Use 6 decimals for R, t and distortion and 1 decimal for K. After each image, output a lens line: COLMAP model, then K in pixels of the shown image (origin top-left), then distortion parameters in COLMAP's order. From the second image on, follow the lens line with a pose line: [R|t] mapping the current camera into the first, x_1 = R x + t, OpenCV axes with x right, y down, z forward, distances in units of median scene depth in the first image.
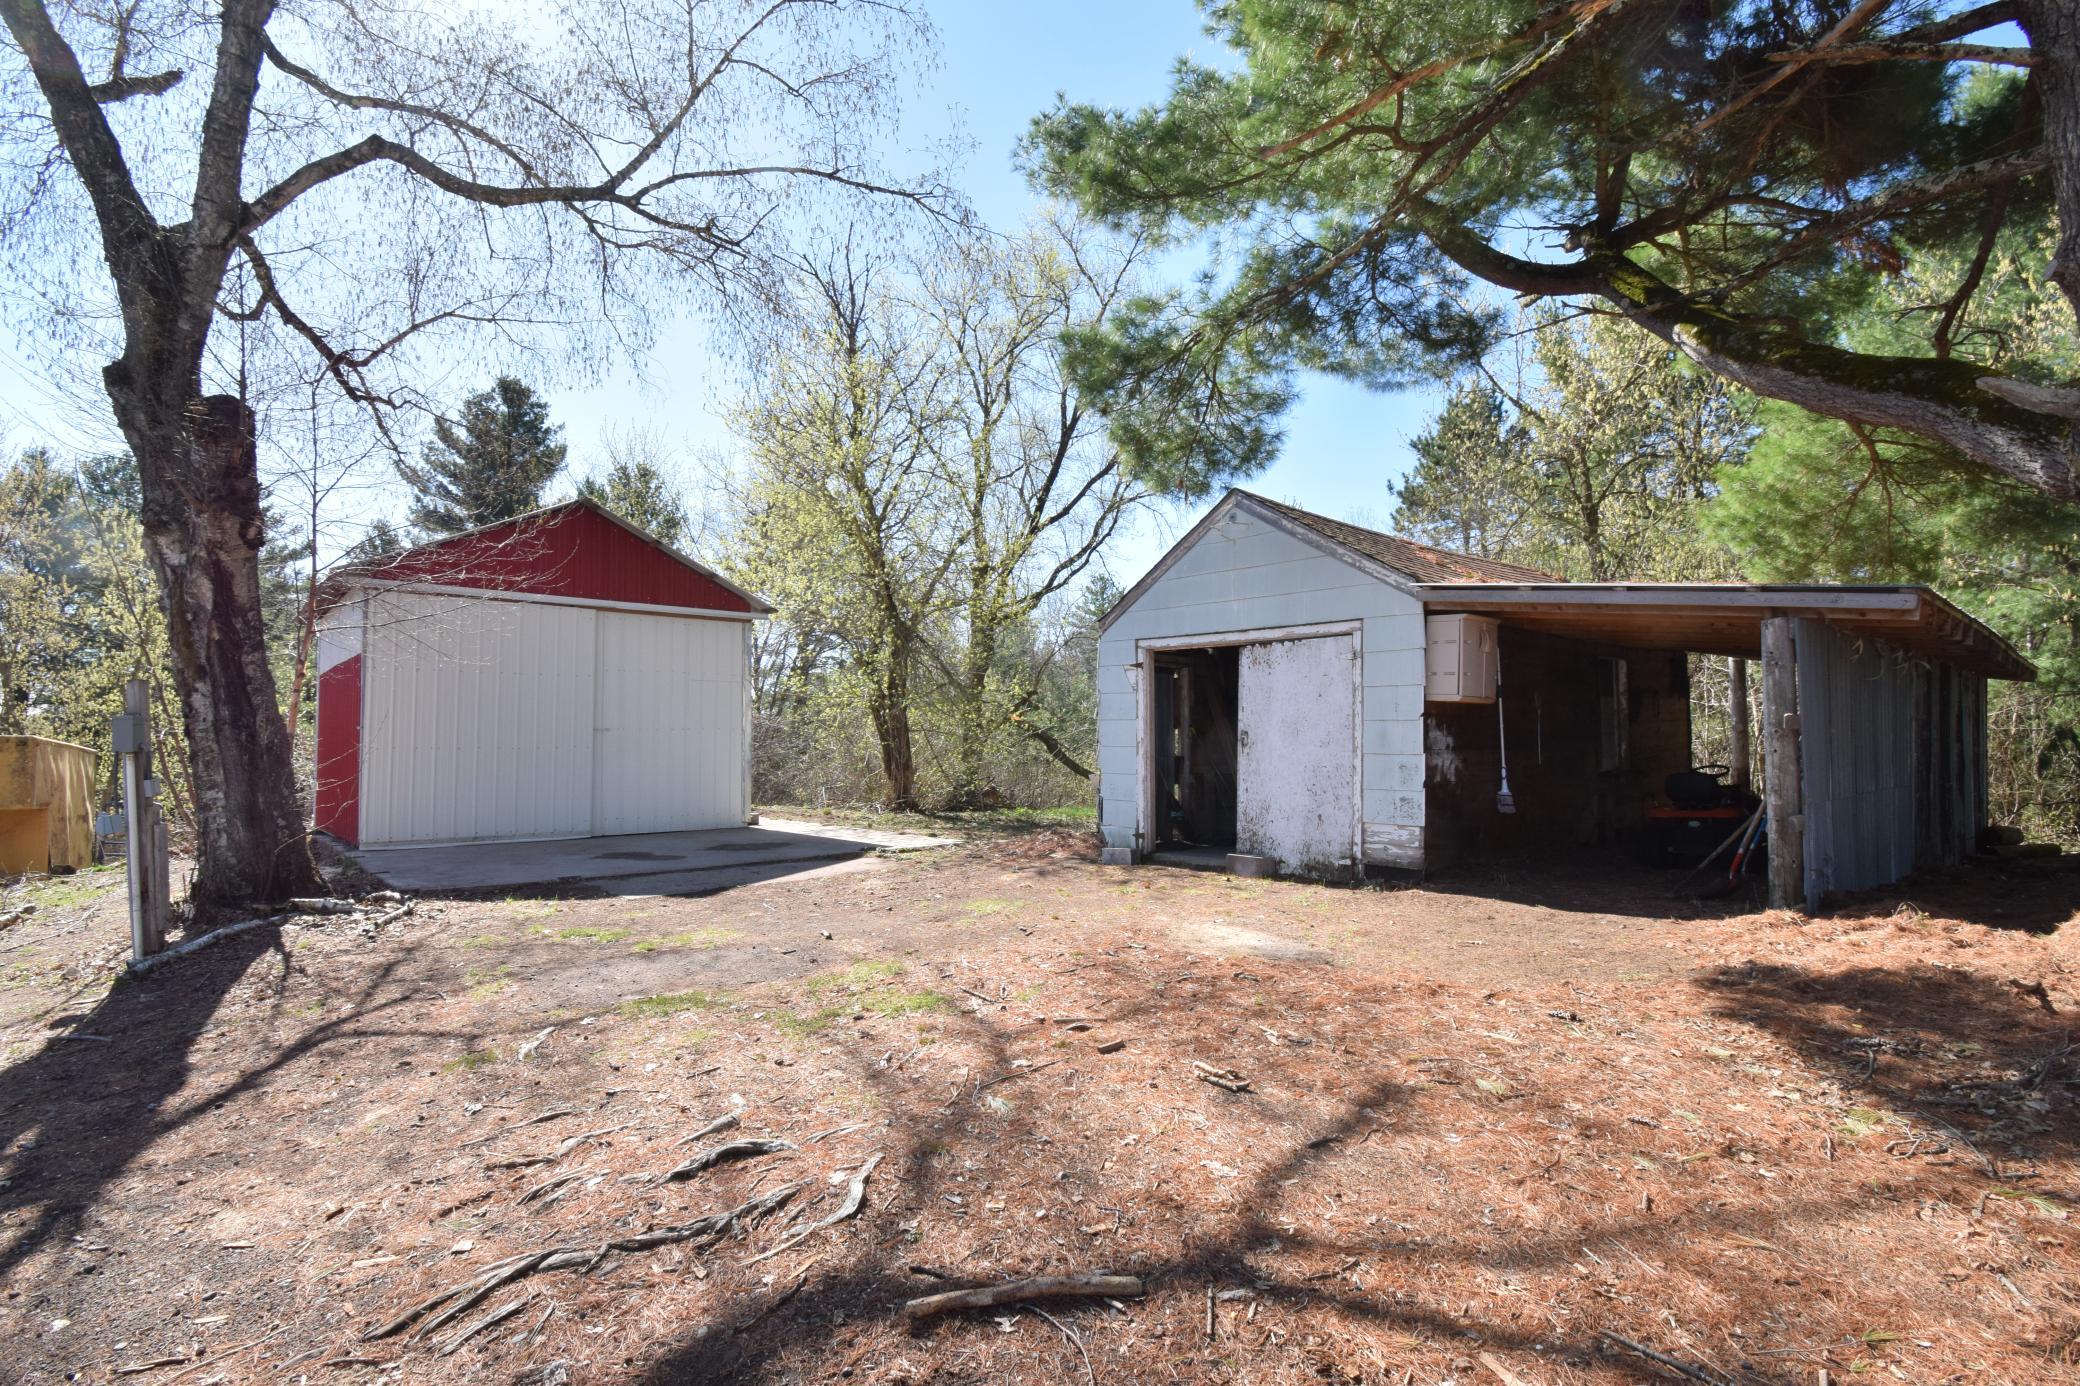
lens RADIAL K [[975.0, 0, 1031.3], [0, 975.0, 714.0], [0, 0, 1]] dist [-0.005234, -0.000506]
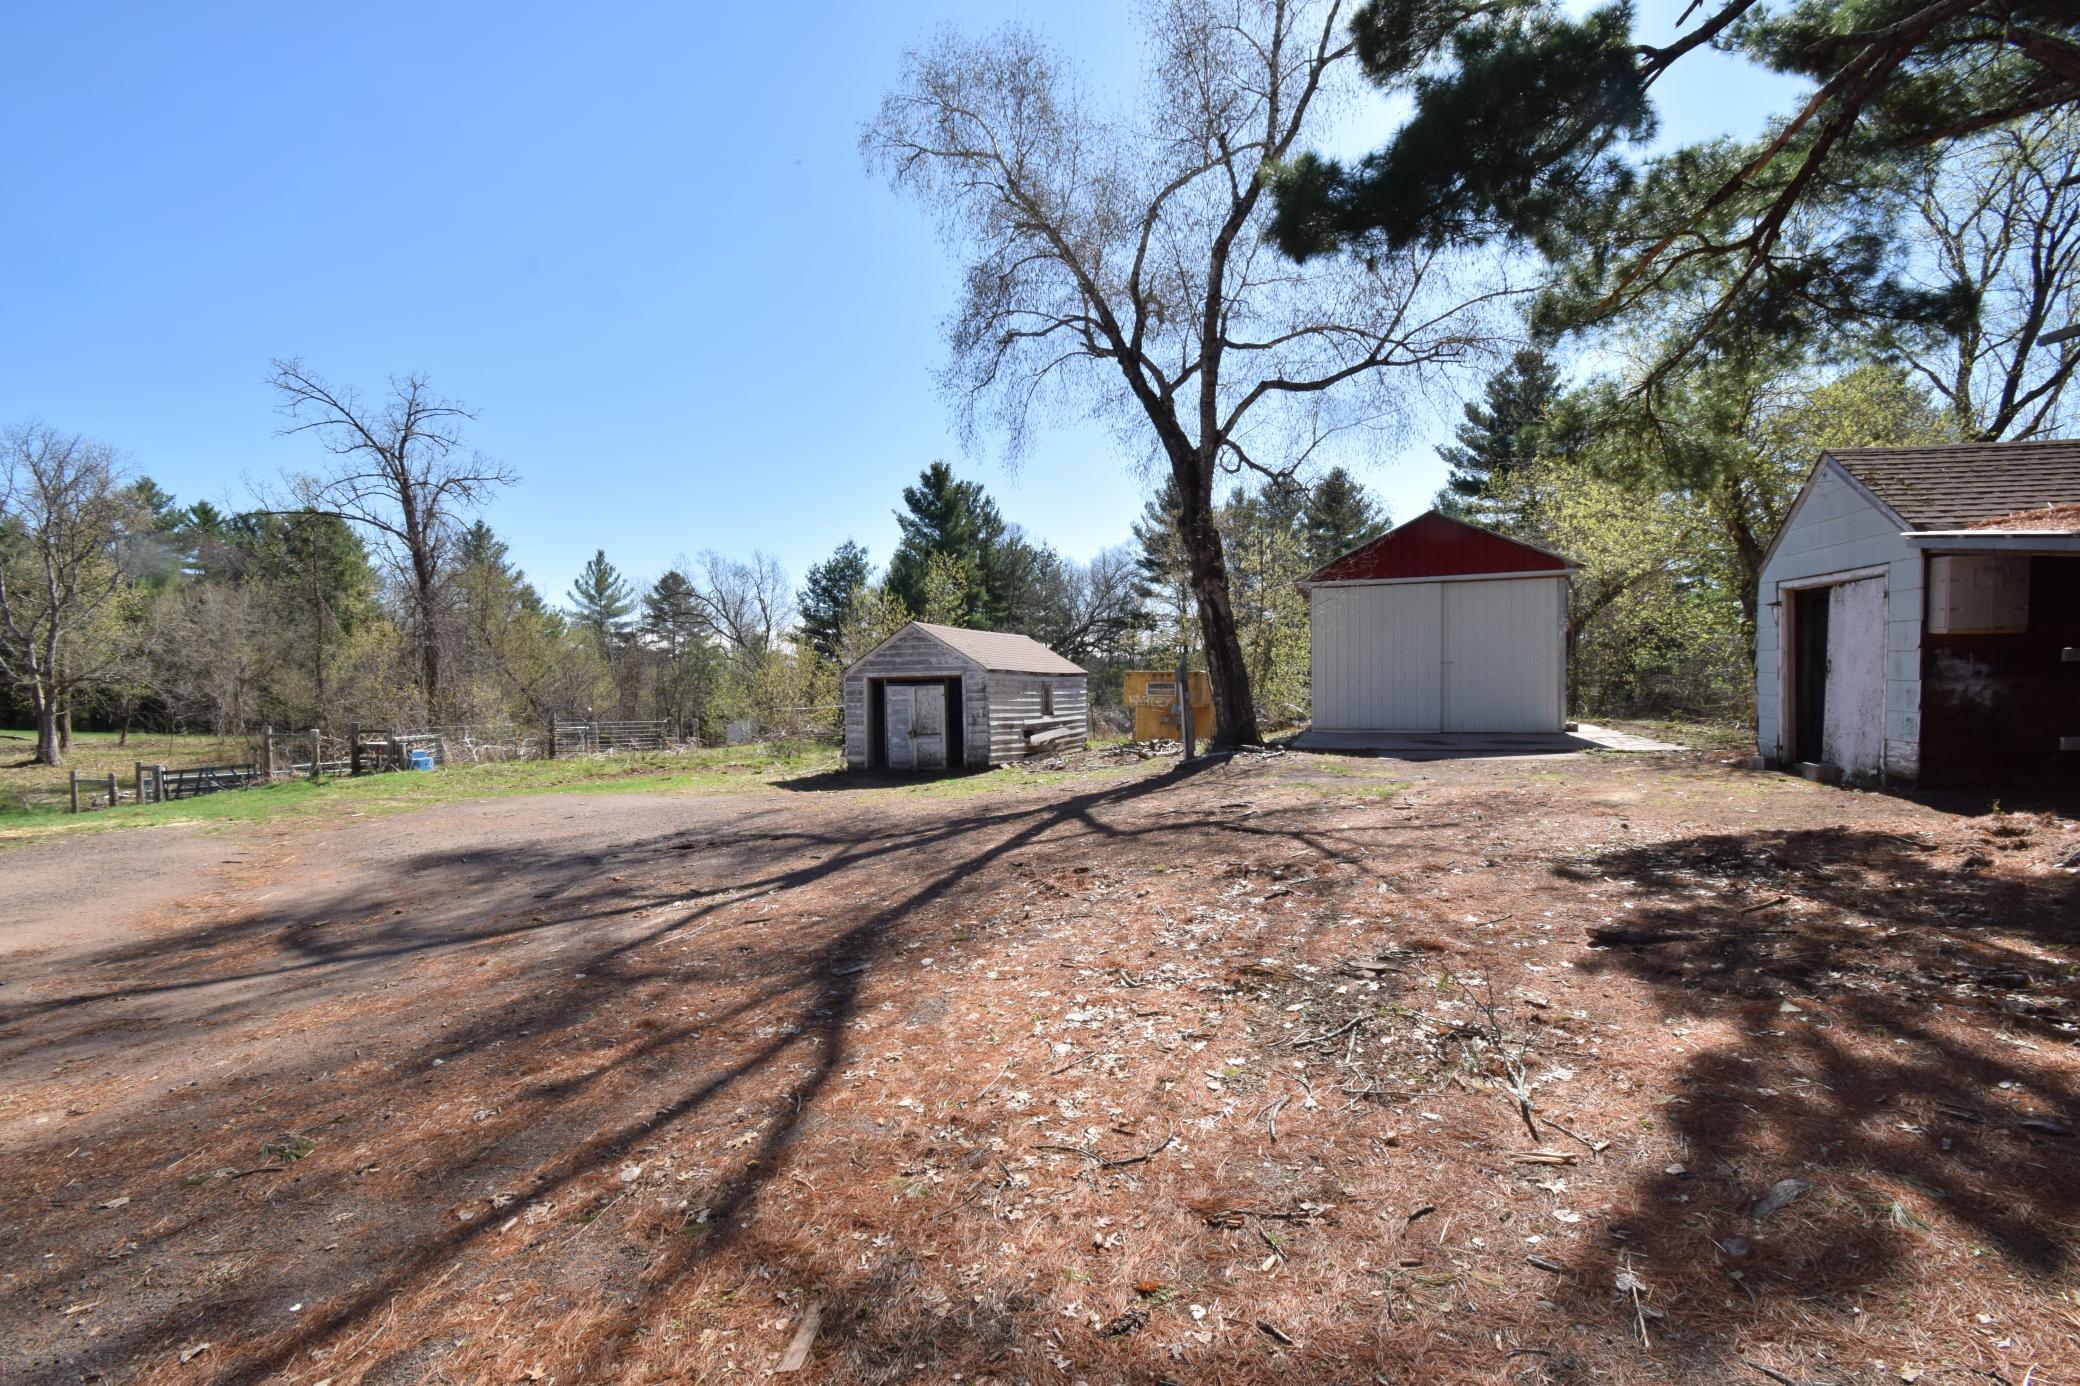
lens RADIAL K [[835.3, 0, 1031.4], [0, 835.3, 709.9], [0, 0, 1]] dist [-0.027729, -0.005860]
pose [[0.492076, 0.027778, -0.870109, 0.548769], [0.045863, 0.997276, 0.057774, -0.020889], [0.869343, -0.068335, 0.489461, -0.291595]]
